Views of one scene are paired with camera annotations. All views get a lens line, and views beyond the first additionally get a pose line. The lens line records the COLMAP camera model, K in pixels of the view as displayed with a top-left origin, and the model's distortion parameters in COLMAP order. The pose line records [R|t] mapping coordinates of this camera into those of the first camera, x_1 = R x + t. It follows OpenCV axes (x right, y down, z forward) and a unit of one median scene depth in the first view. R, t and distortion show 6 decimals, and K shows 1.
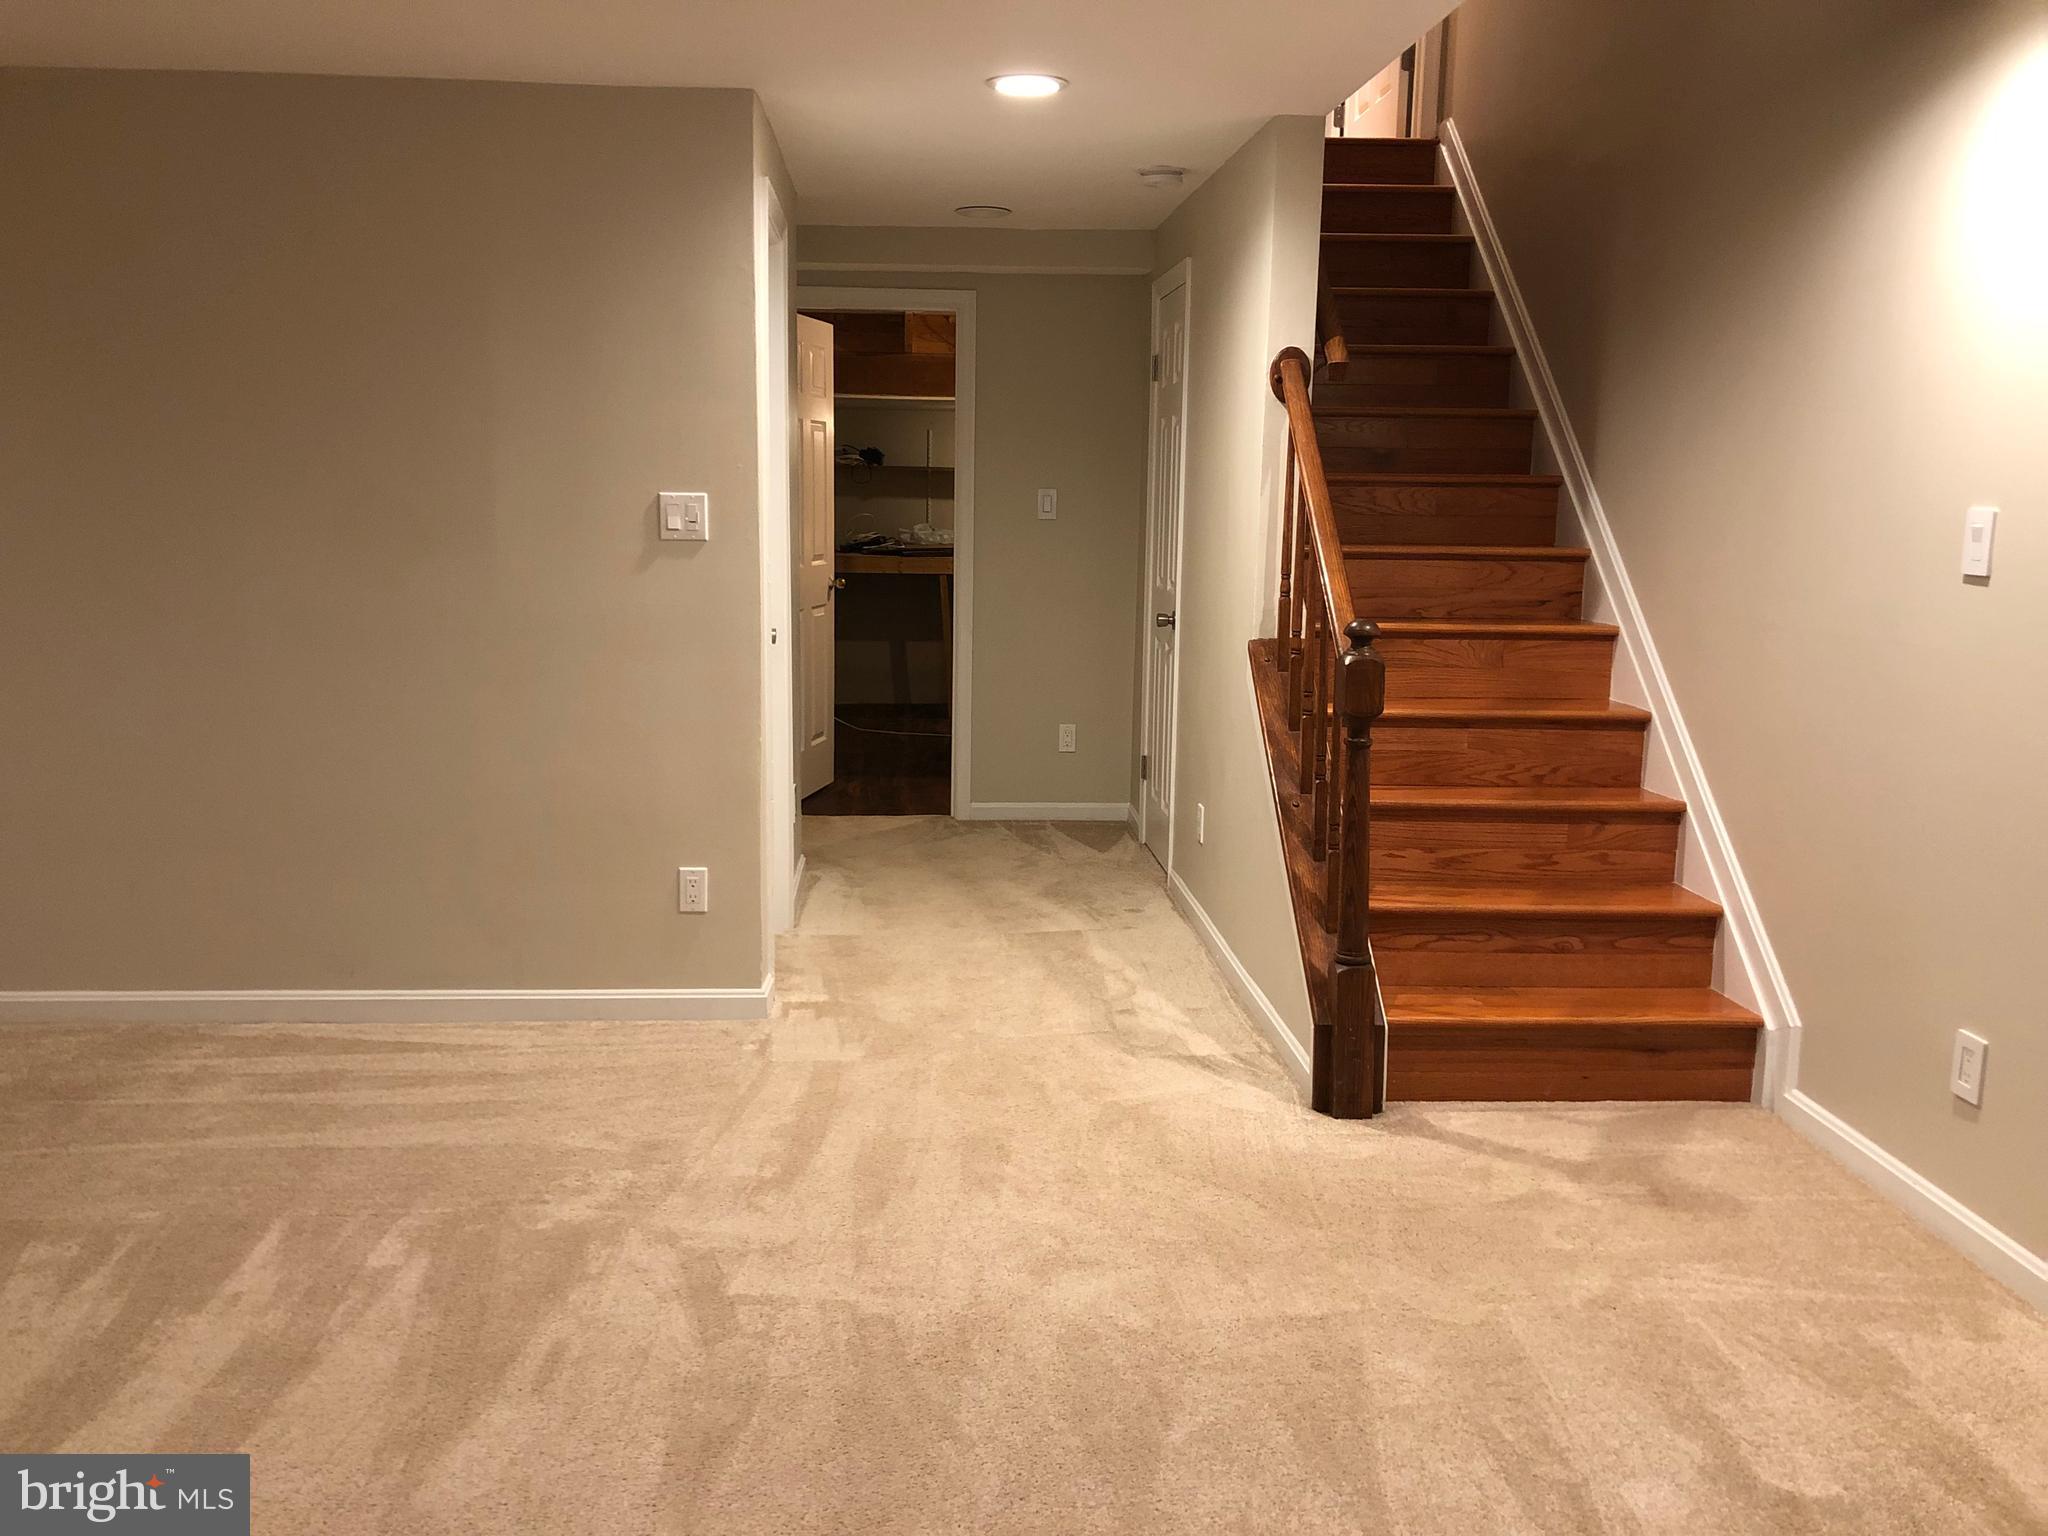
lens RADIAL K [[1708.7, 0, 1024.2], [0, 1708.7, 754.4], [0, 0, 1]] dist [0.043631, 0.000066]
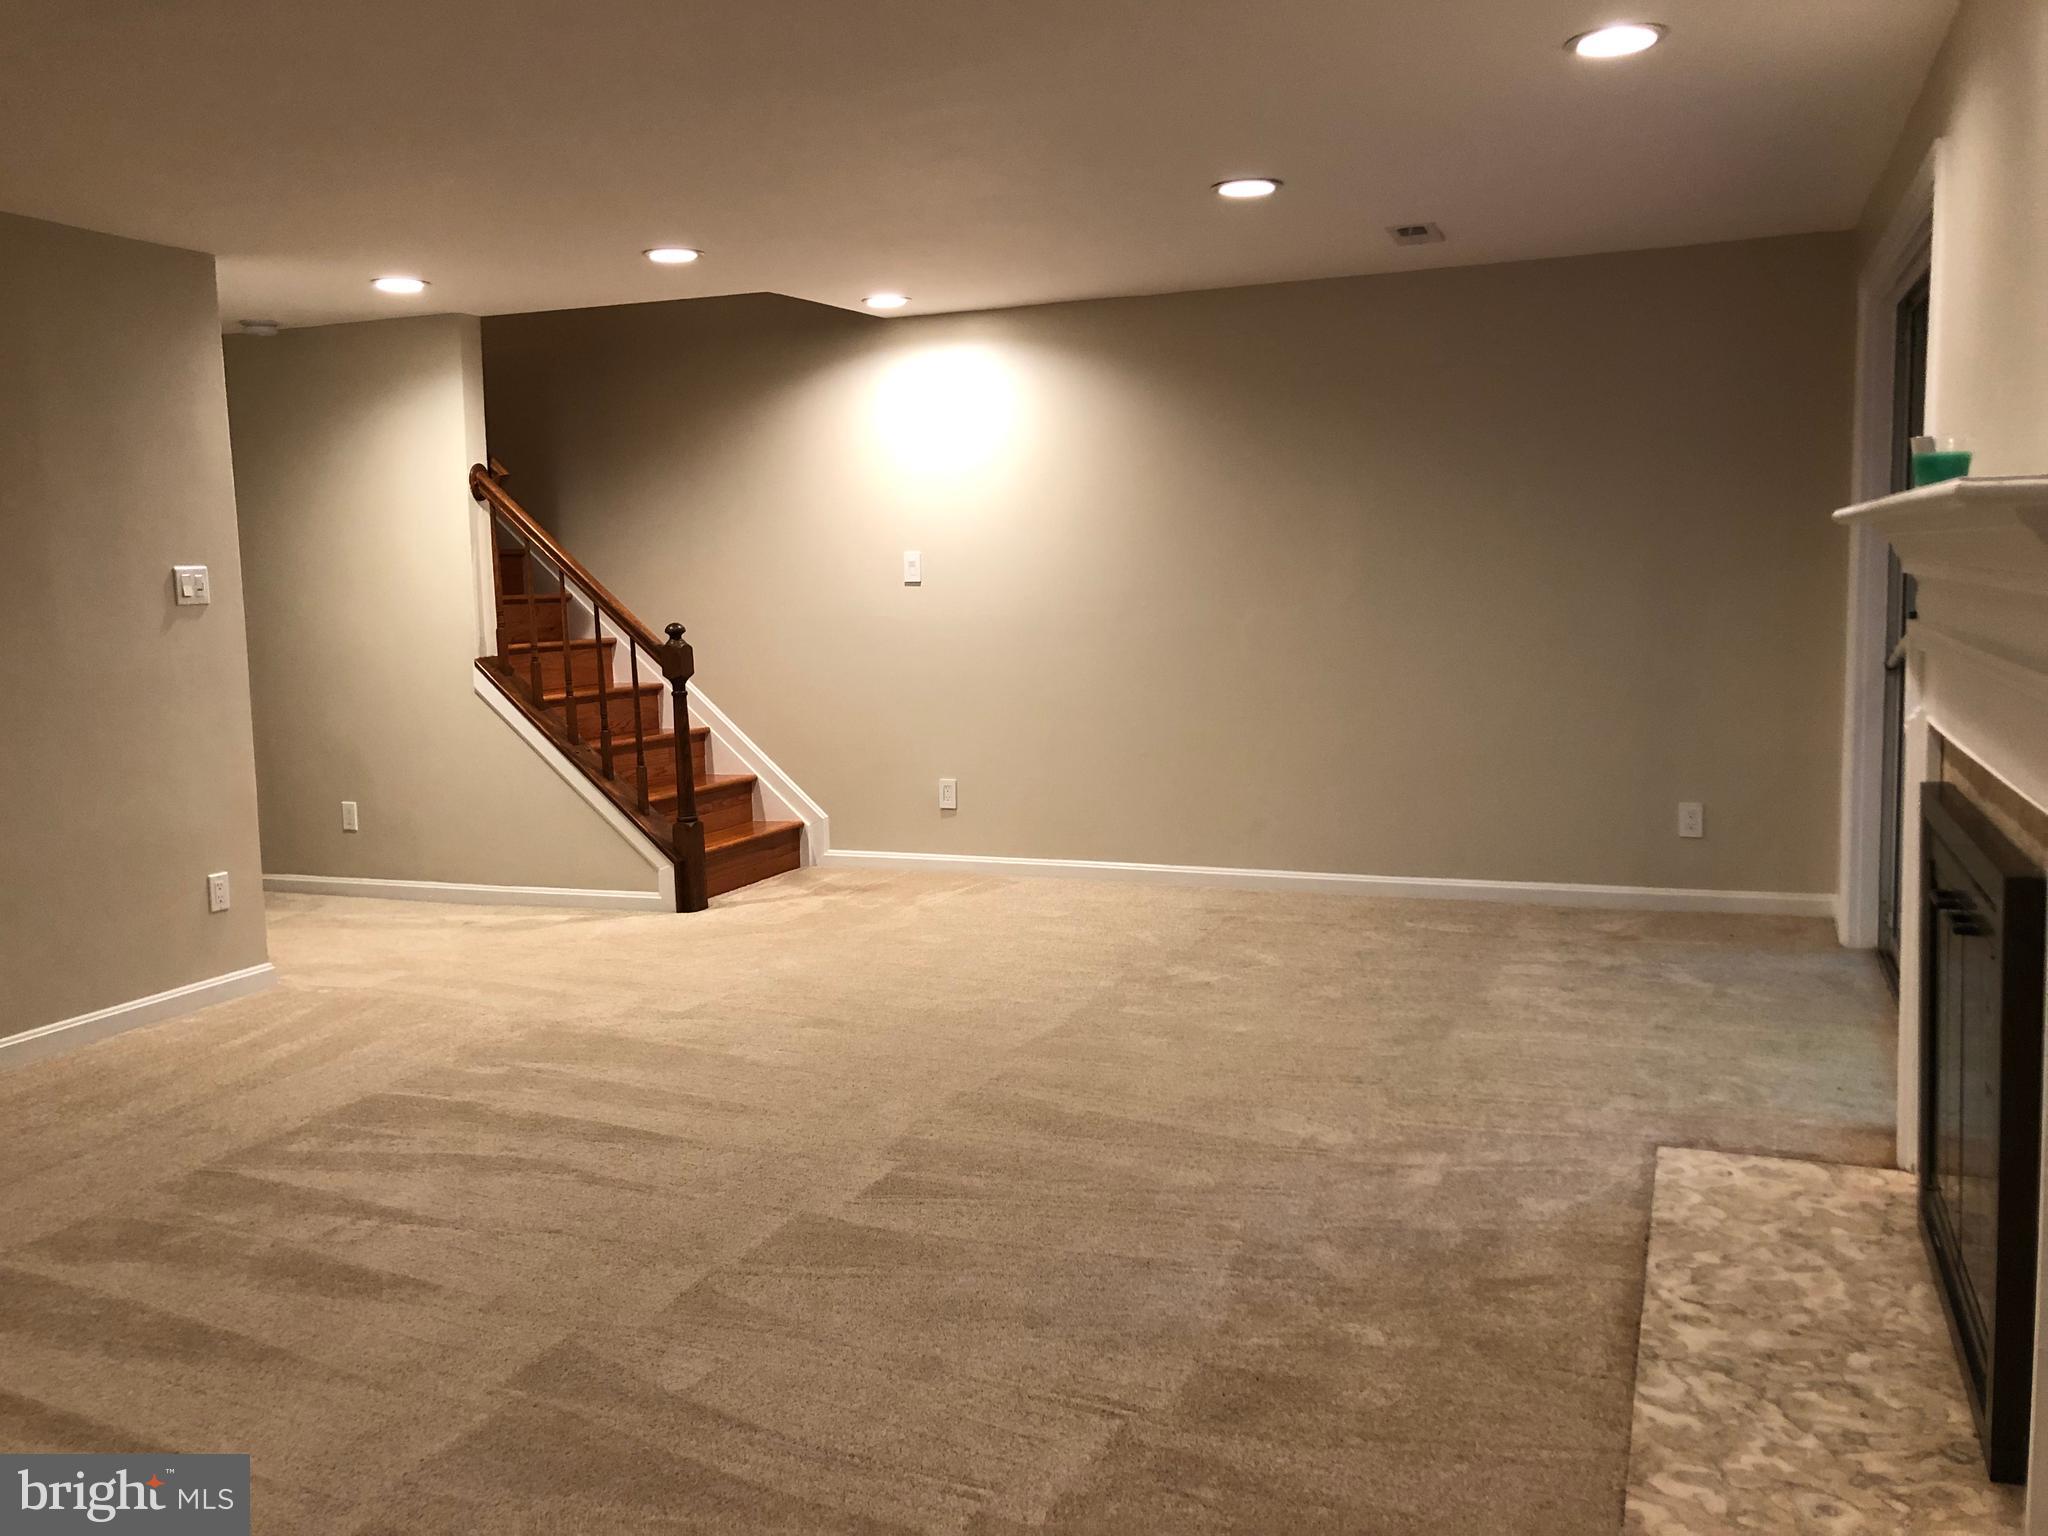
lens RADIAL K [[1708.7, 0, 1024.2], [0, 1708.7, 754.4], [0, 0, 1]] dist [0.043631, 0.000066]
pose [[0.416999, -0.122356, 0.900634, -1.206150], [0.176490, 0.982937, 0.051821, 0.024579], [-0.891607, 0.137343, 0.431479, -0.061922]]
